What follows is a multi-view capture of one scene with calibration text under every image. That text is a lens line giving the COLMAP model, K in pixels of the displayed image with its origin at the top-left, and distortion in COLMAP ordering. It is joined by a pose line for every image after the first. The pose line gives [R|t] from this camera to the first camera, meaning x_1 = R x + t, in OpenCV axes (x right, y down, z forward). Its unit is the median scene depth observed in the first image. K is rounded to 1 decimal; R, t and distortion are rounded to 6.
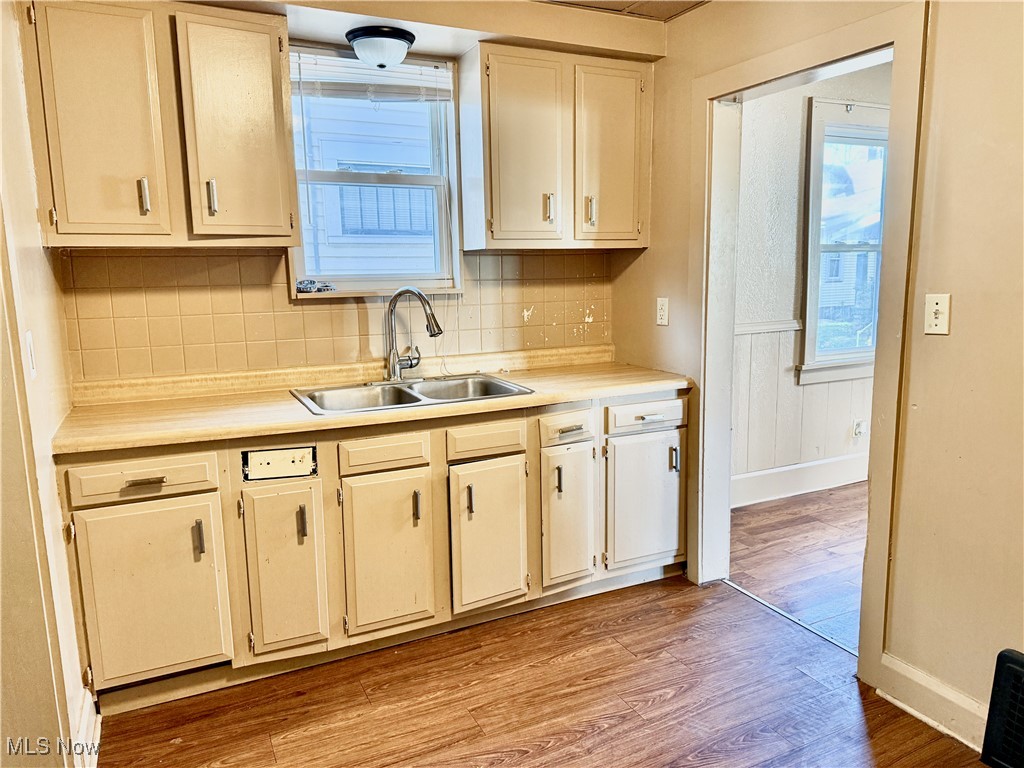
lens RADIAL K [[711.4, 0, 511.6], [0, 711.4, 380.0], [0, 0, 1]] dist [0.058668, -0.072528]
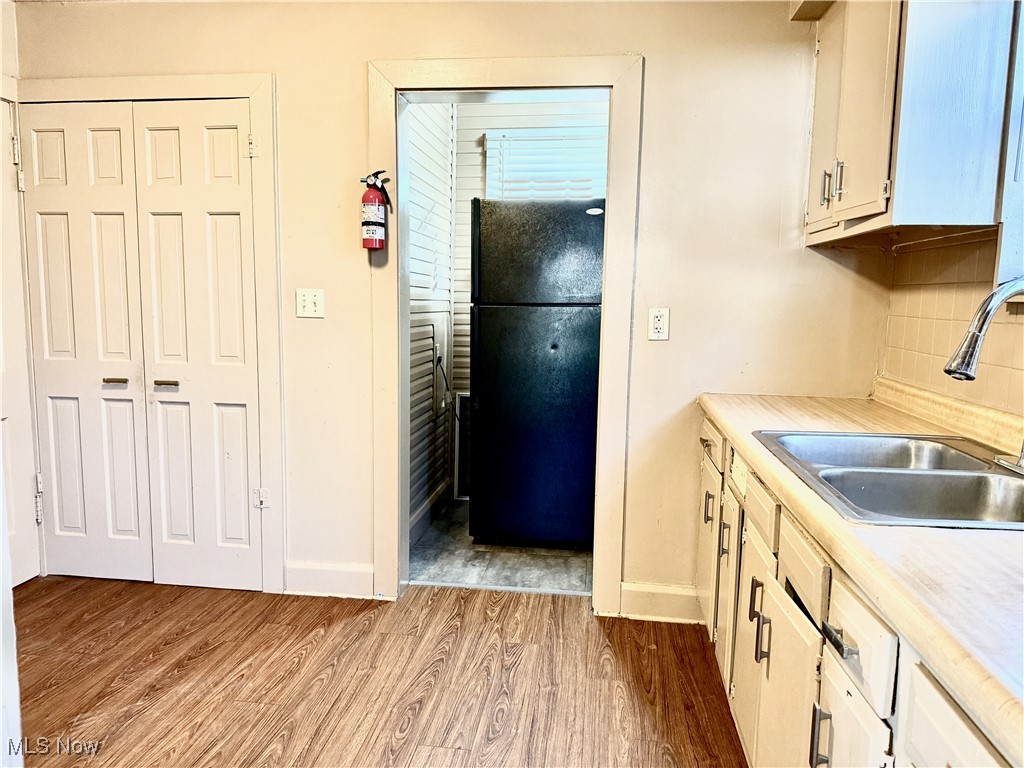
lens RADIAL K [[711.4, 0, 511.6], [0, 711.4, 380.0], [0, 0, 1]] dist [0.058668, -0.072528]
pose [[-0.542589, 0.104852, -0.833429, 0.613426], [-0.135239, 0.968331, 0.209868, -0.158113], [0.829041, 0.226584, -0.511226, 1.266811]]
